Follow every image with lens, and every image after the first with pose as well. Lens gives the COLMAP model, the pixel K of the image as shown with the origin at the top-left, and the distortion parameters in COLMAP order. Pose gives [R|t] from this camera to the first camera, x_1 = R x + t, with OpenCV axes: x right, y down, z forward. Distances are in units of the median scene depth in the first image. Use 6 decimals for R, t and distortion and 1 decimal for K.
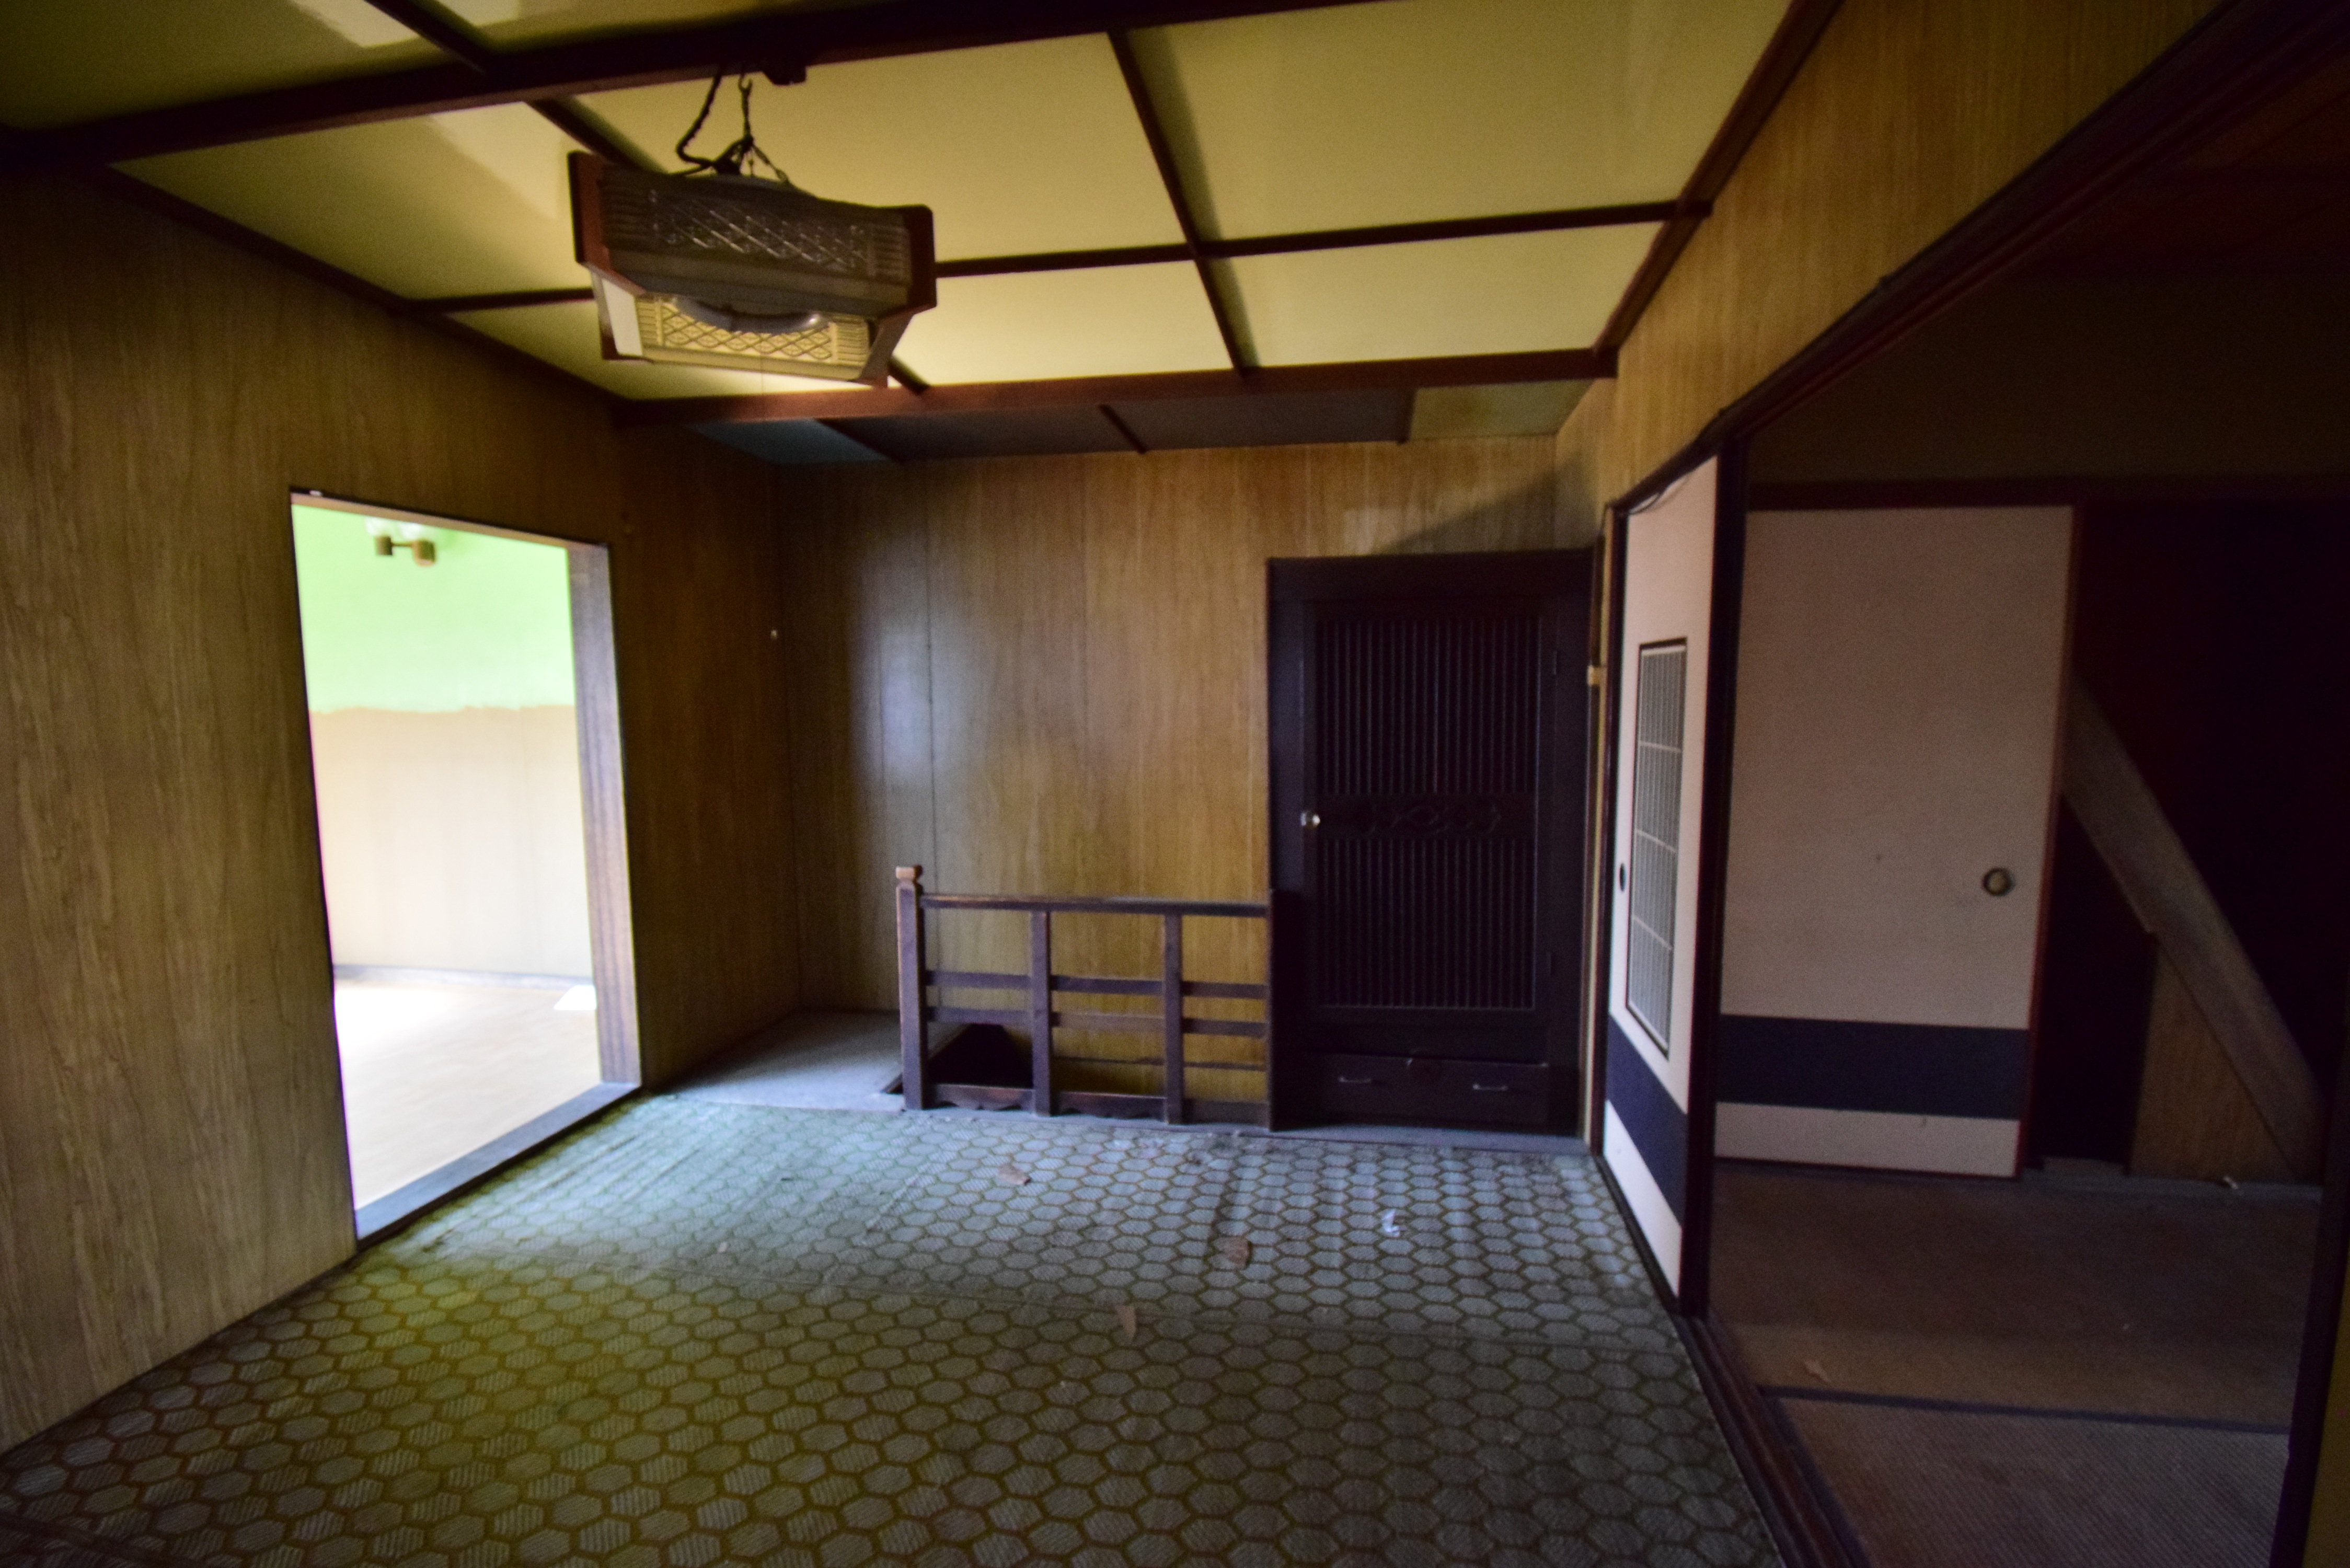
lens RADIAL K [[1044.5, 0, 1190.9], [0, 1044.5, 794.6], [0, 0, 1]] dist [0.007774, -0.017715]
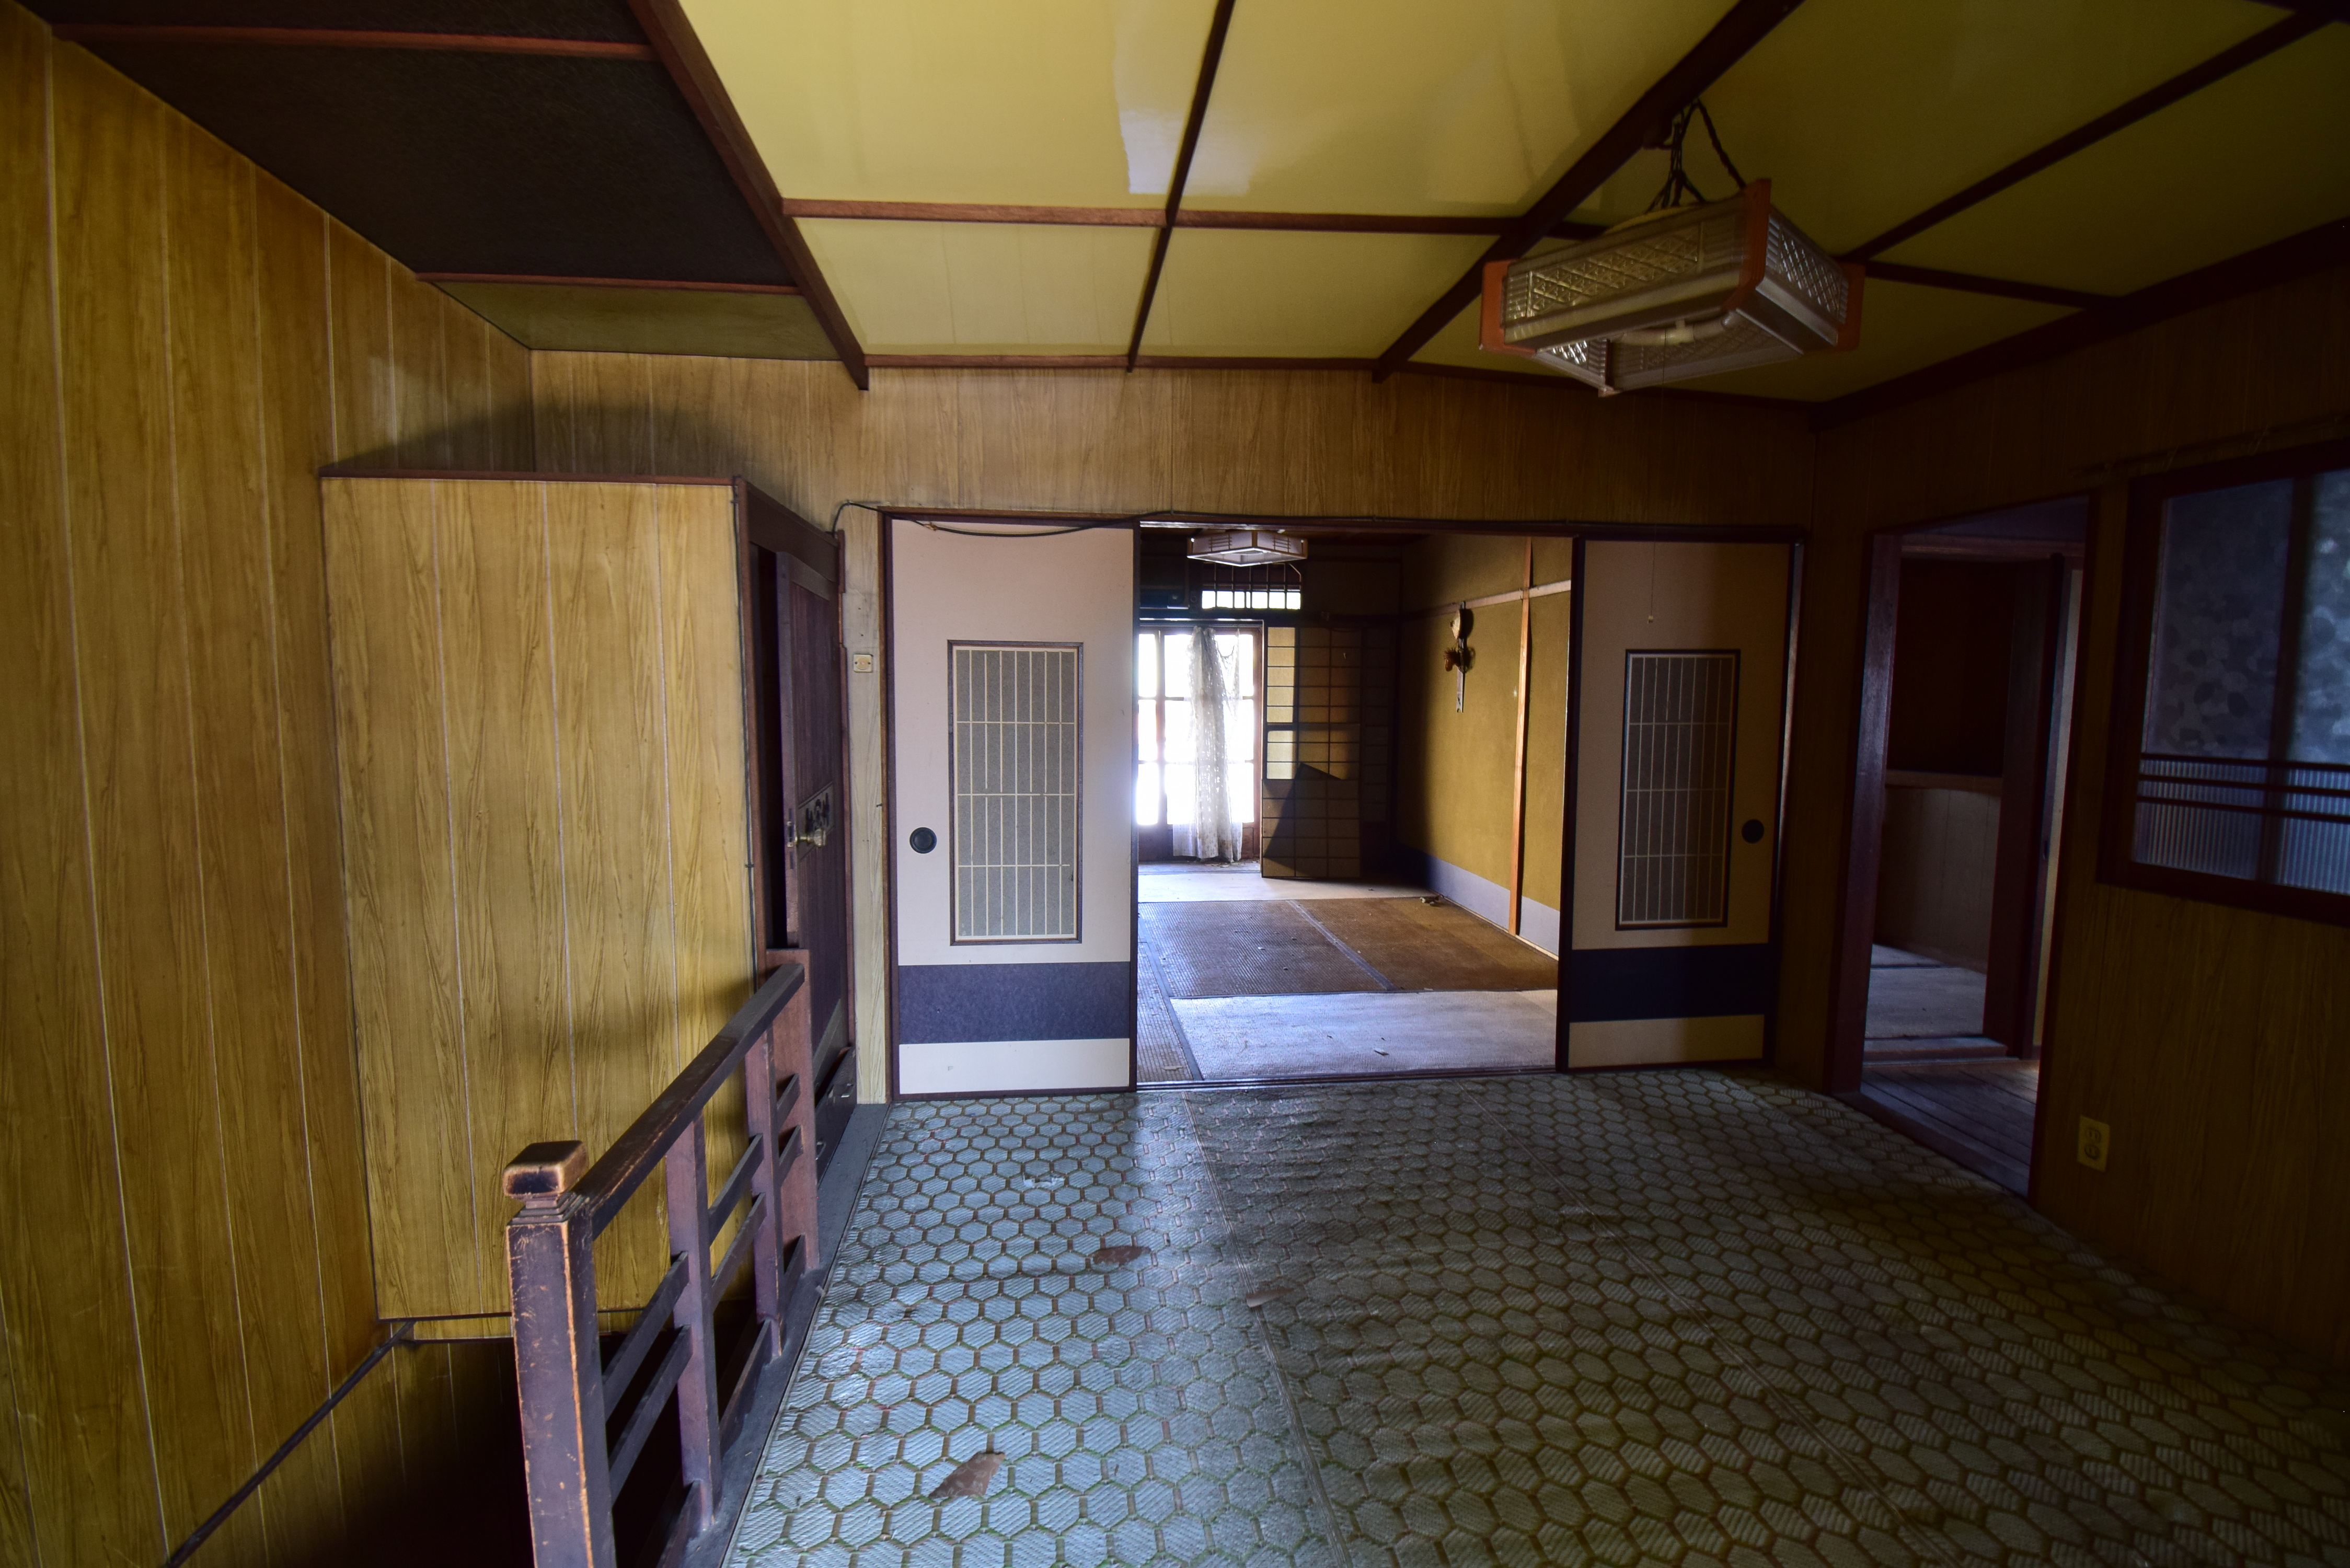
lens RADIAL K [[1044.5, 0, 1182.5], [0, 1044.5, 794.1], [0, 0, 1]] dist [0.007774, -0.017715]
pose [[-0.296385, -0.088566, 0.950953, -0.777415], [0.085666, 0.989212, 0.118829, -0.084938], [-0.951219, 0.116683, -0.285601, 1.066812]]
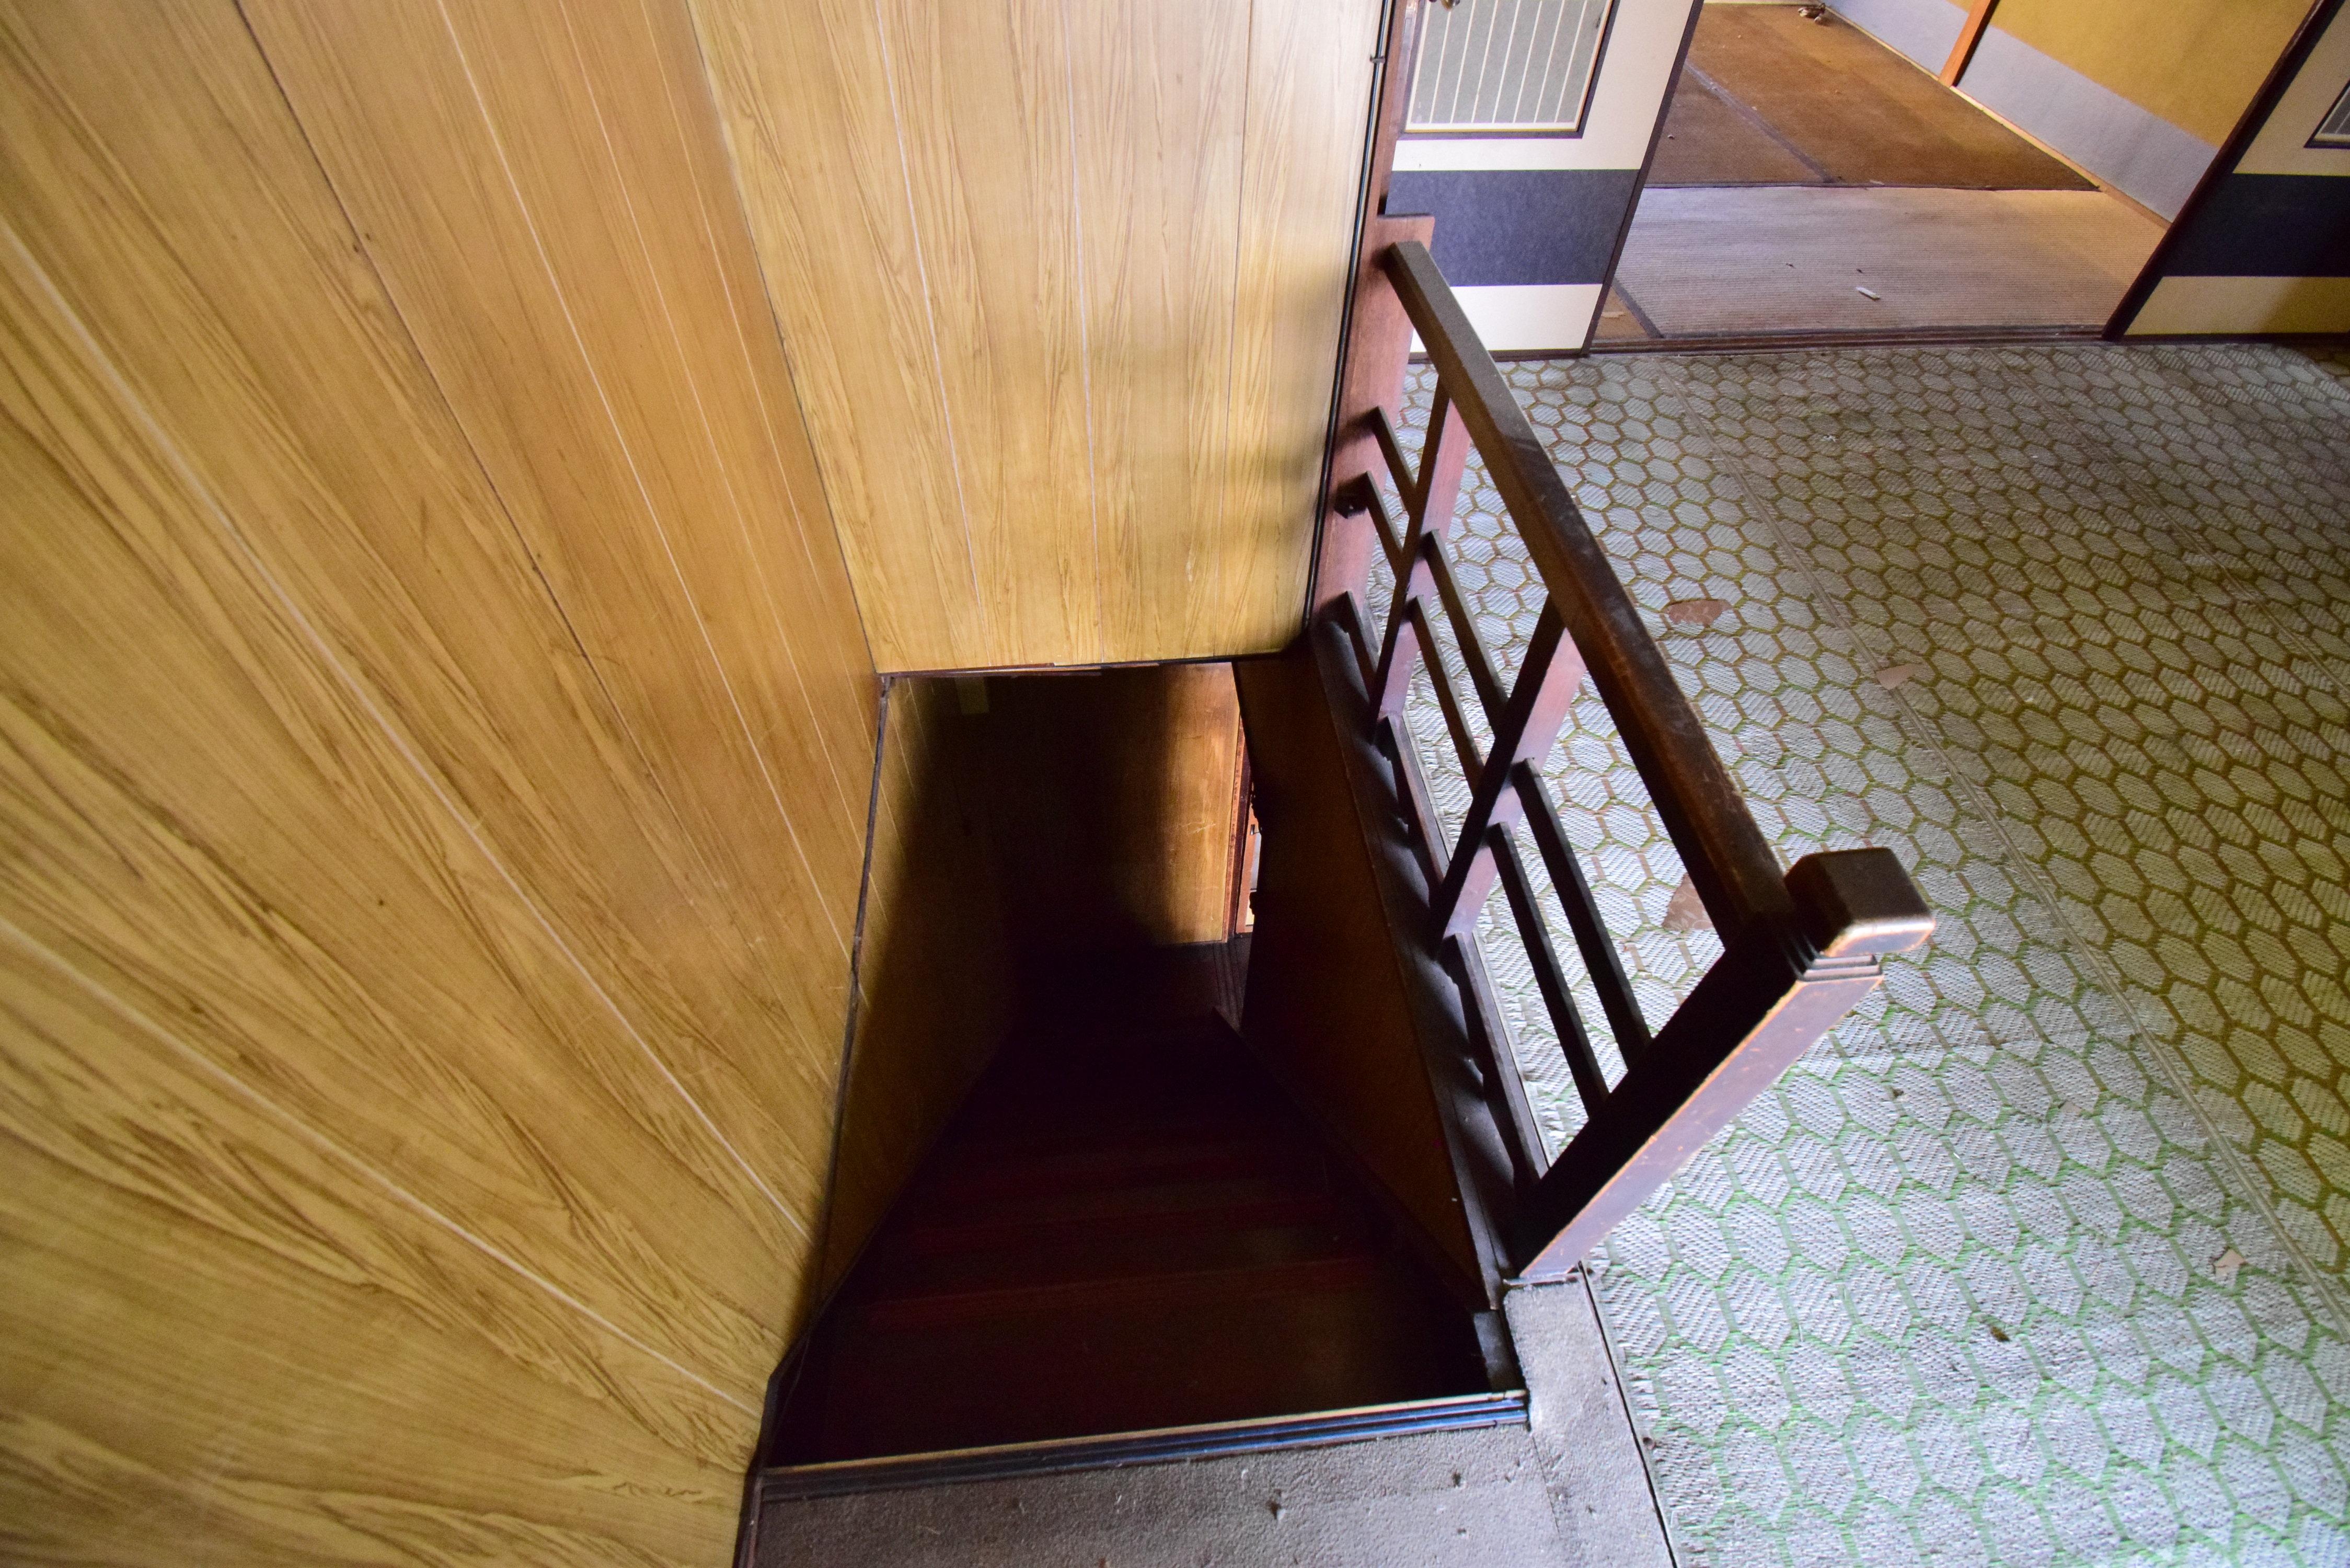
lens RADIAL K [[1044.5, 0, 1187.4], [0, 1044.5, 791.0], [0, 0, 1]] dist [0.007774, -0.017715]
pose [[-0.268260, -0.743522, 0.612545, -0.412075], [0.072809, 0.618384, 0.782496, -0.129420], [-0.960591, 0.254511, -0.111753, 1.375750]]
